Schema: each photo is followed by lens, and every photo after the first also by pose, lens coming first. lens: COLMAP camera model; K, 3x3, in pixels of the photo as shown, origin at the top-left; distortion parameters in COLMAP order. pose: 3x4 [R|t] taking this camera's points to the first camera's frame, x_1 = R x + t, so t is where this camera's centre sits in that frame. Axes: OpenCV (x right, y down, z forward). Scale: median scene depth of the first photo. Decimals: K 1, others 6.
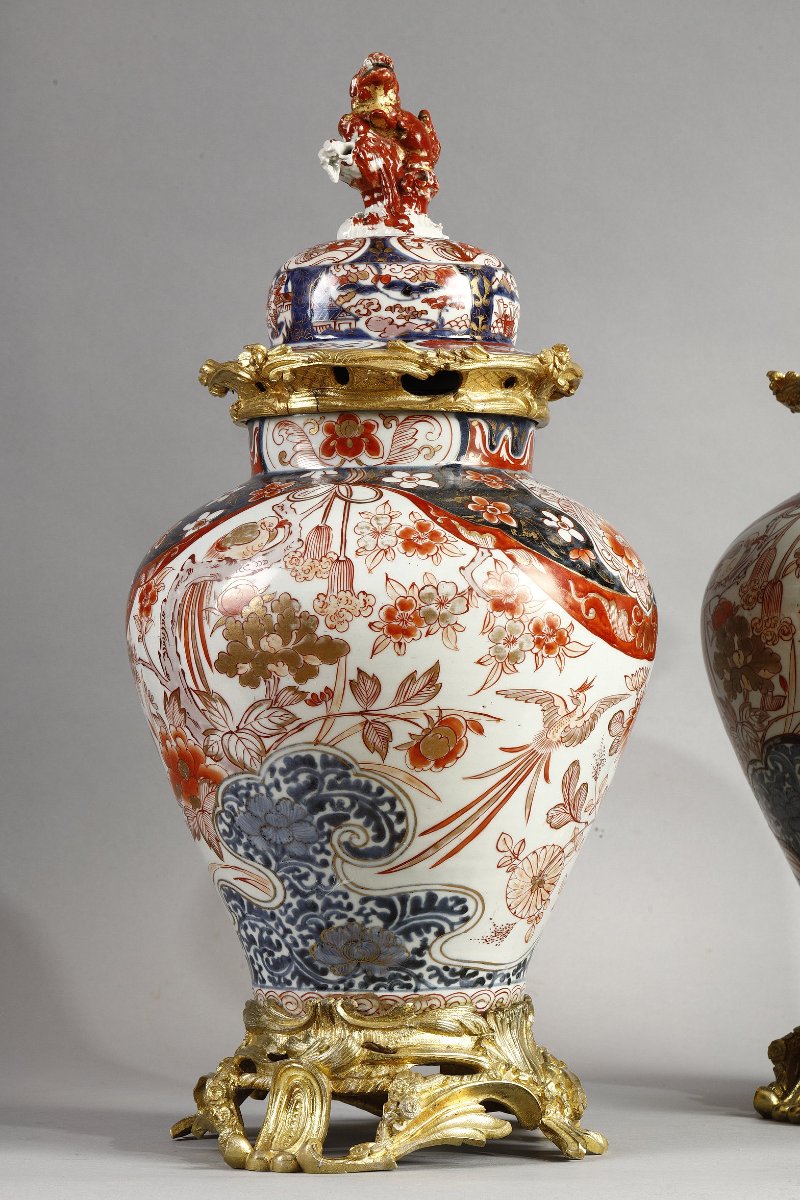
lens RADIAL K [[3941.6, 0, 400.0], [0, 3941.6, 600.0], [0, 0, 1]] dist [0.022427, -0.952329]
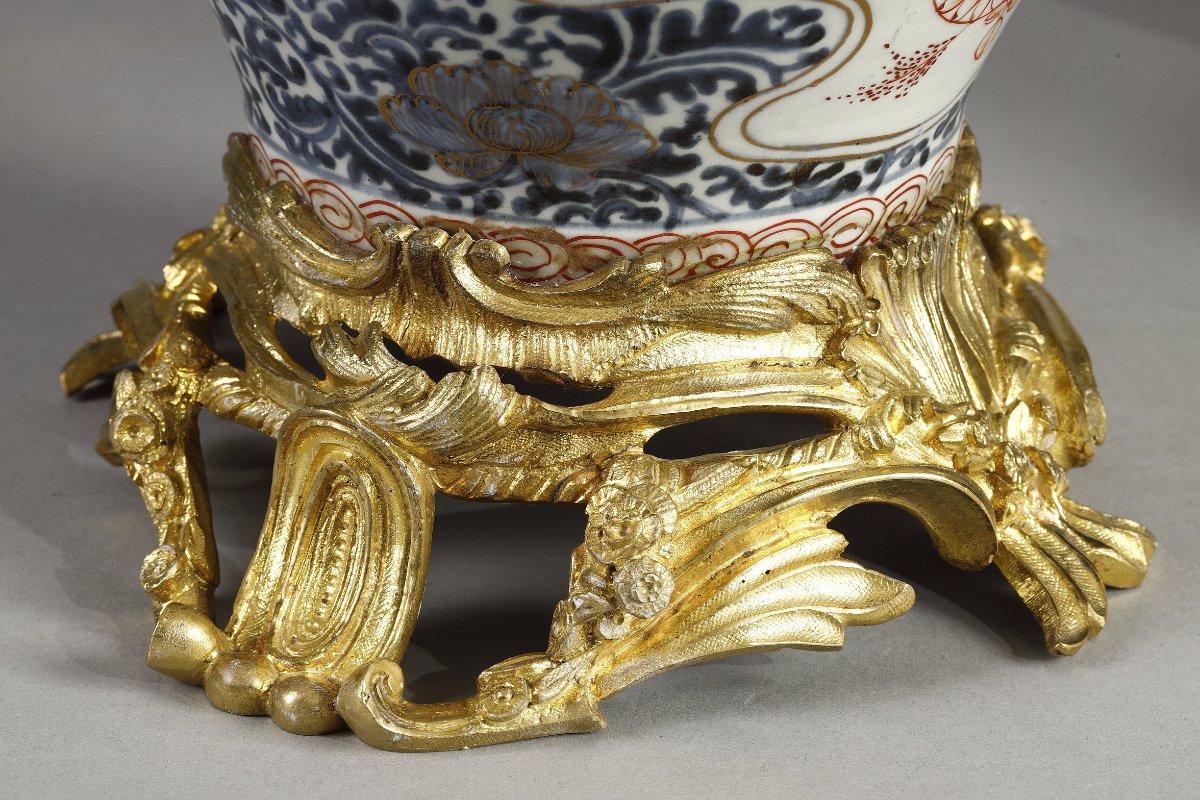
lens RADIAL K [[3941.6, 0, 600.0], [0, 3941.6, 400.0], [0, 0, 1]] dist [0.022427, -0.952329]
pose [[0.999476, 0.028902, -0.014605, 0.003317], [-0.018787, 0.884891, 0.465420, -0.055712], [0.026375, -0.464901, 0.884970, 0.670914]]
